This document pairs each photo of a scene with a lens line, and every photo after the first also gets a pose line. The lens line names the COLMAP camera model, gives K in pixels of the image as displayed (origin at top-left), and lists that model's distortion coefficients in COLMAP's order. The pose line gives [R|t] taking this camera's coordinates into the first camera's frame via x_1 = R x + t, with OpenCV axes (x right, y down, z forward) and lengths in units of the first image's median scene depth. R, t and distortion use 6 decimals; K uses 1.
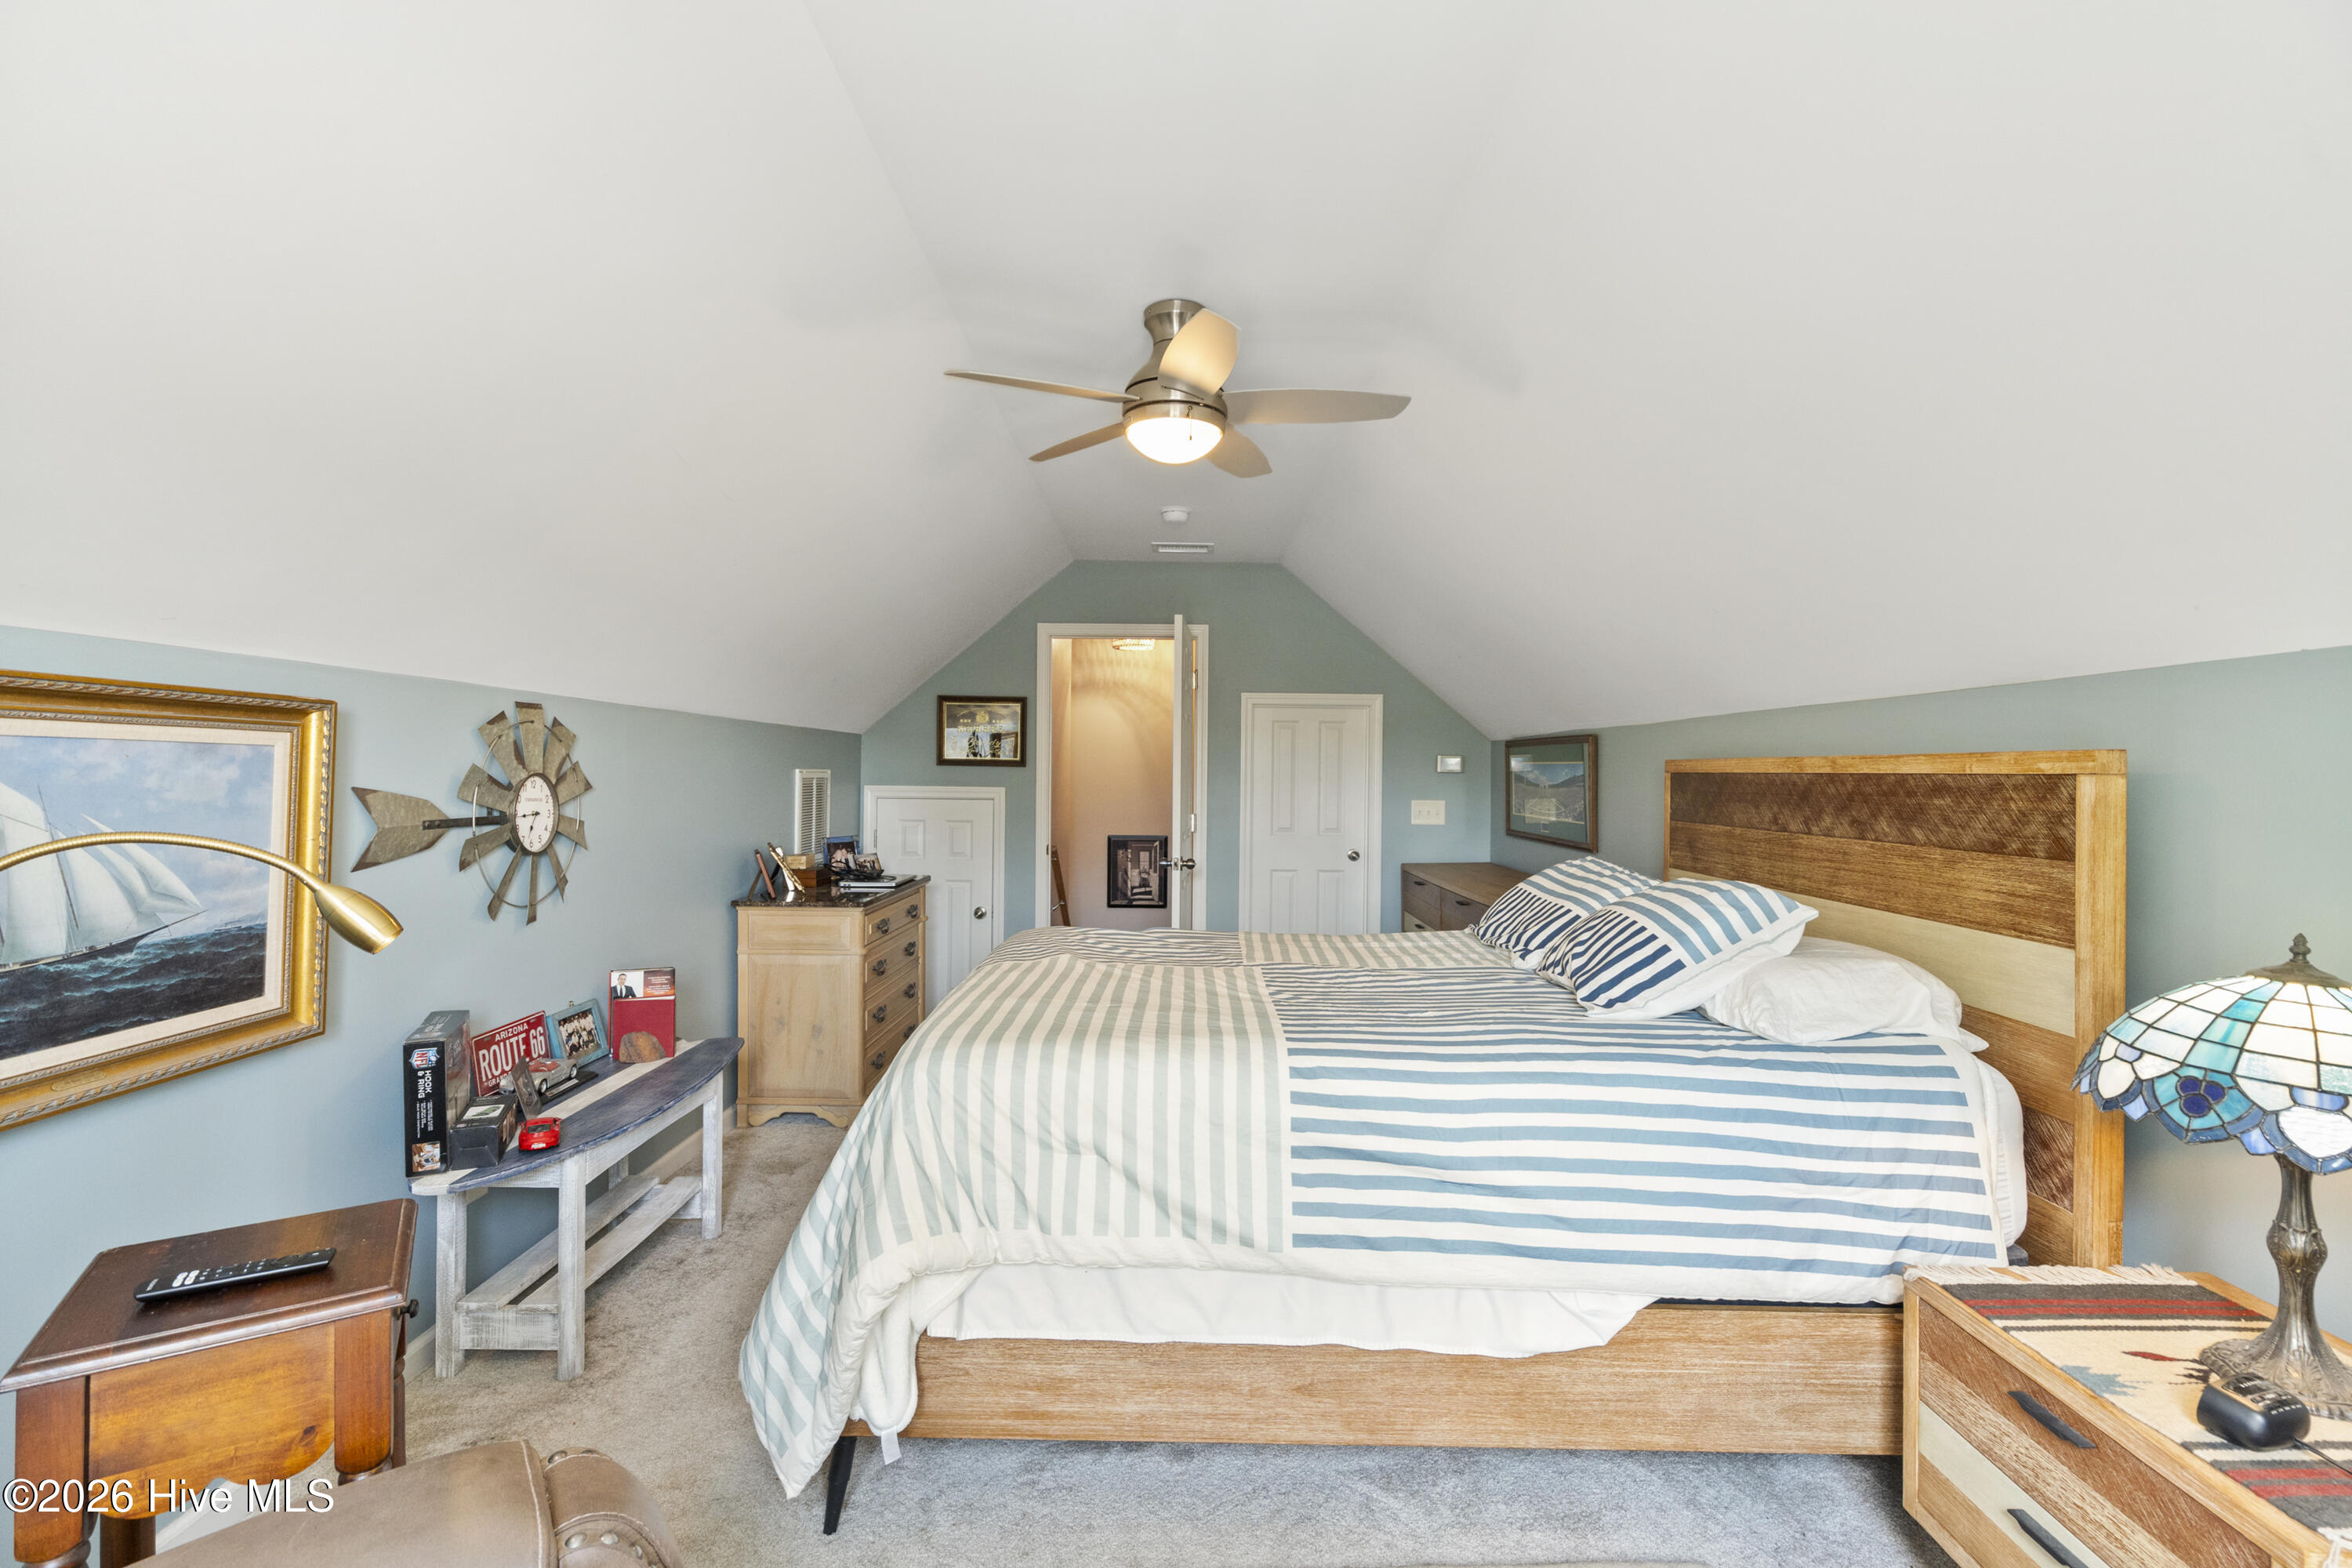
lens RADIAL K [[1062.0, 0, 1176.0], [0, 1062.0, 784.0], [0, 0, 1]] dist [0.000777, 0.001109]
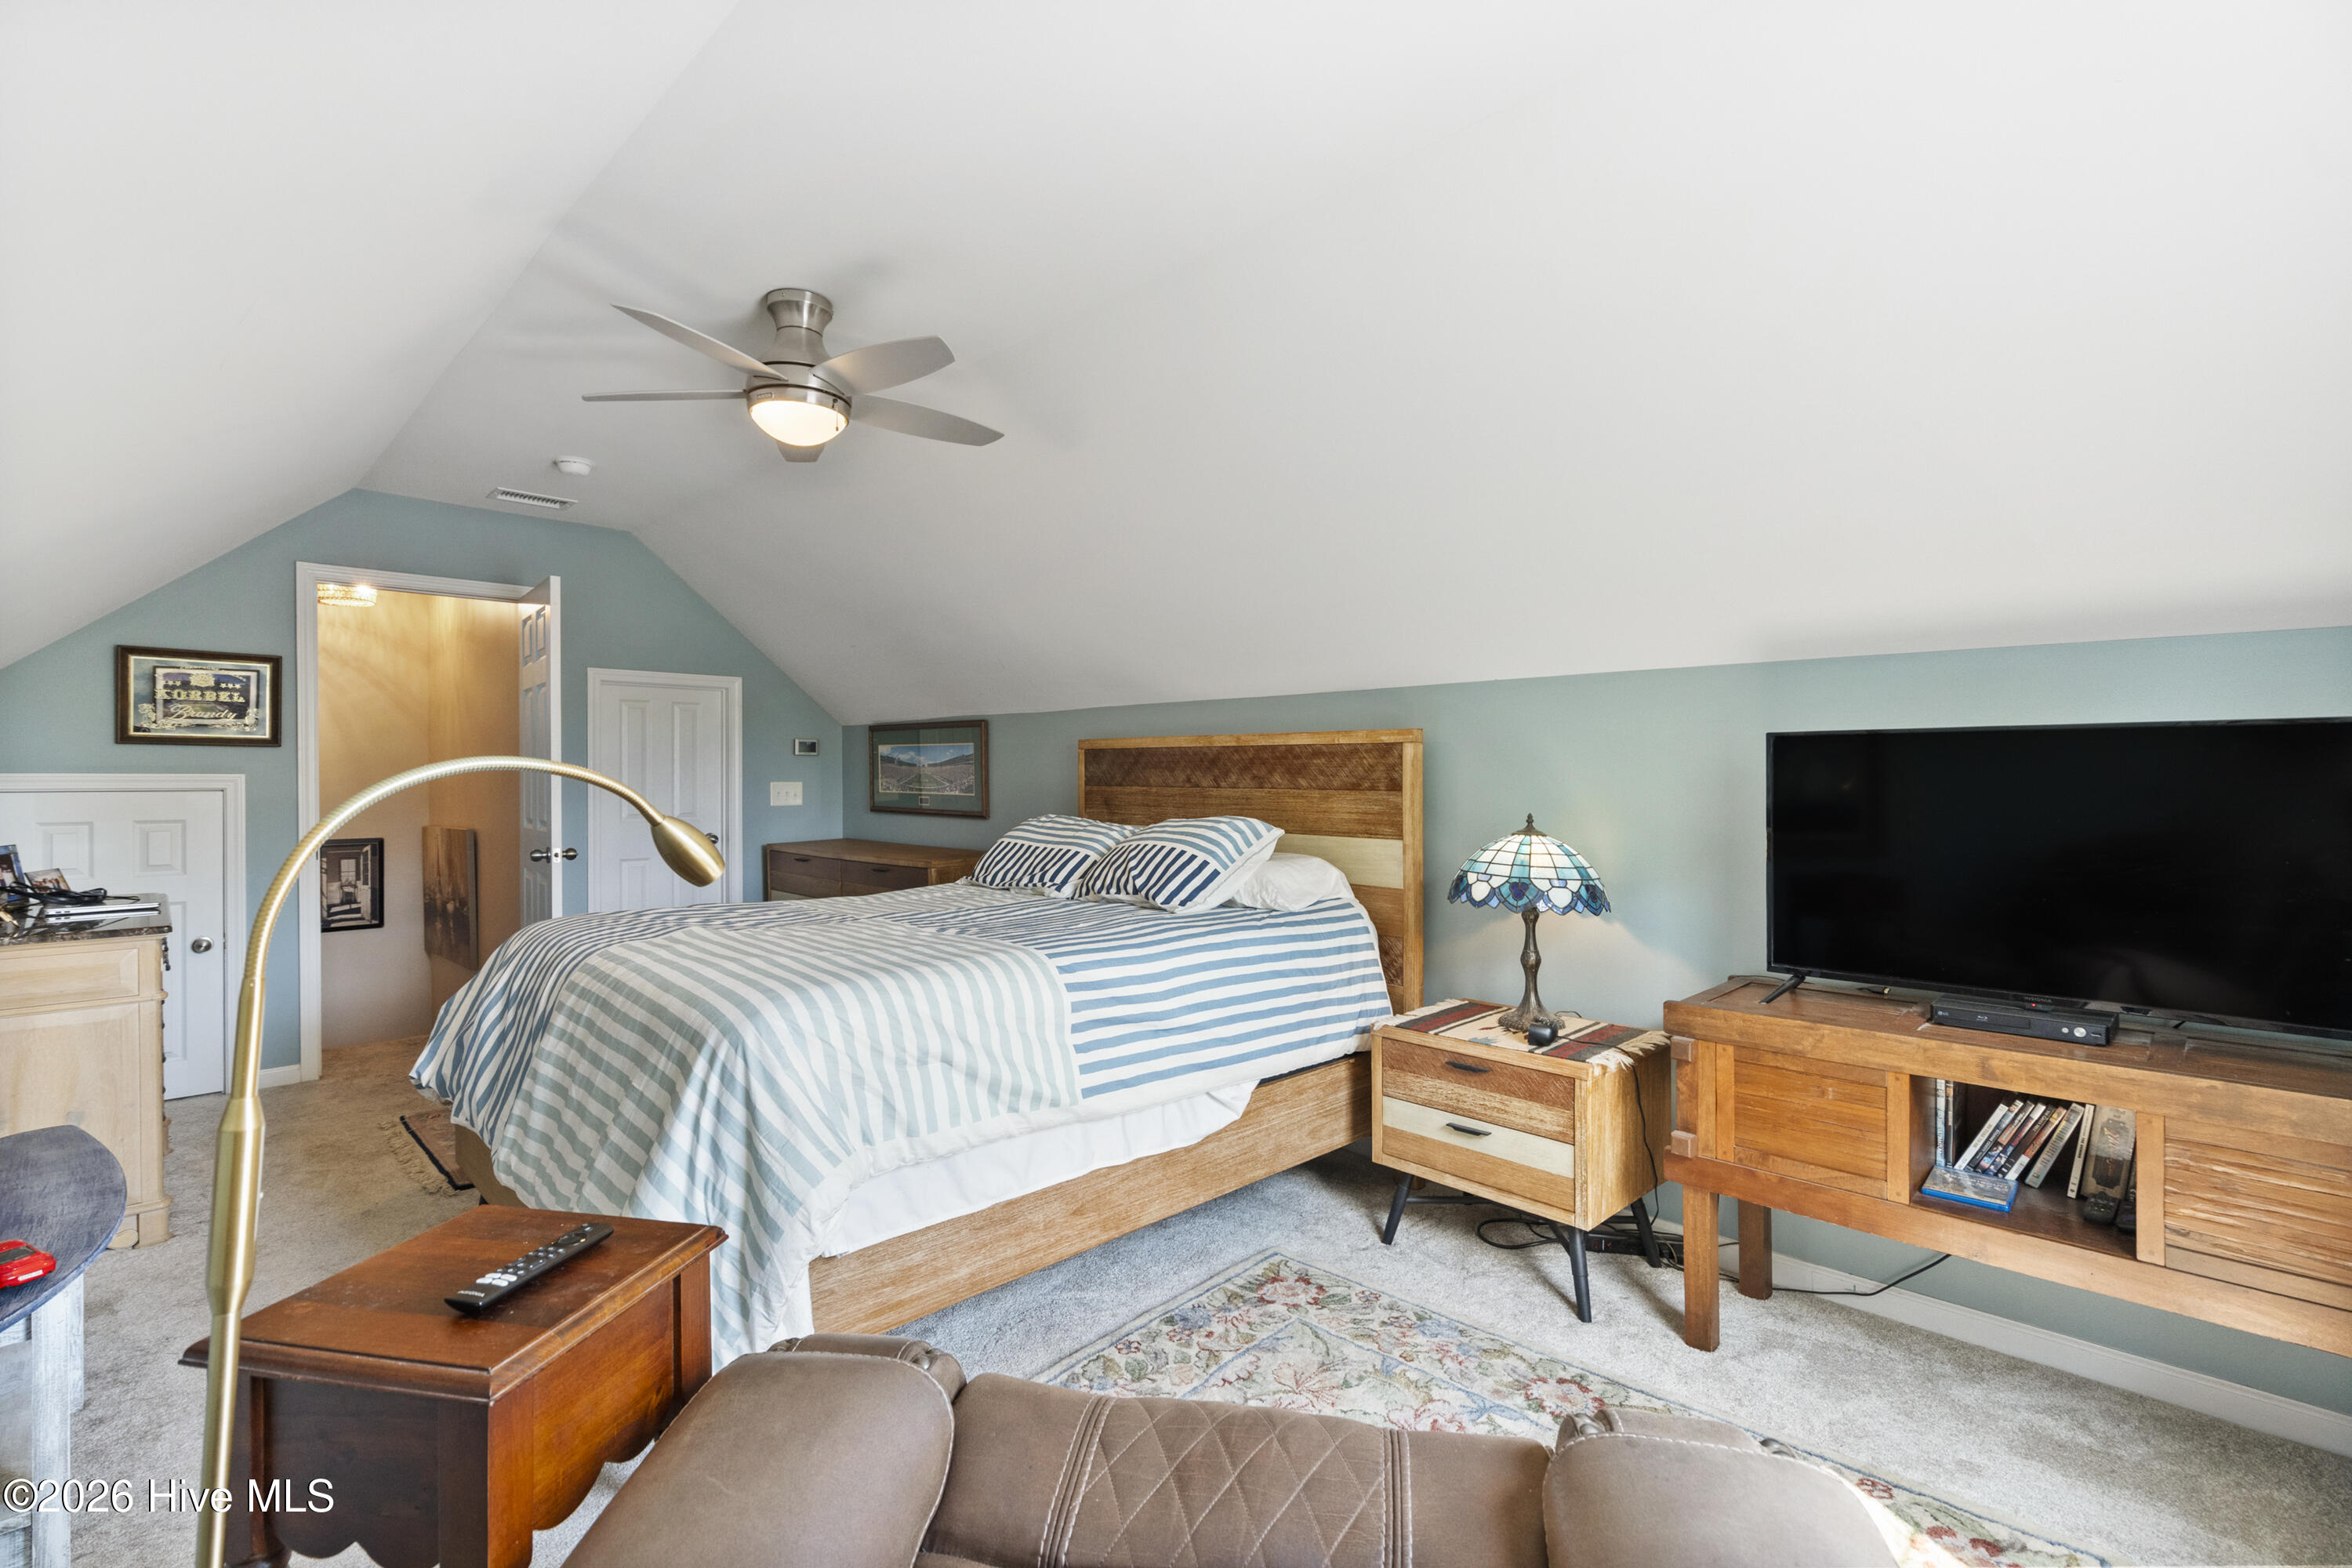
lens RADIAL K [[1062.0, 0, 1176.0], [0, 1062.0, 784.0], [0, 0, 1]] dist [0.000777, 0.001109]
pose [[0.708451, -0.017581, 0.705541, -0.676122], [0.014387, 0.999842, 0.010468, 0.036002], [-0.705614, 0.002734, 0.708591, -0.003155]]
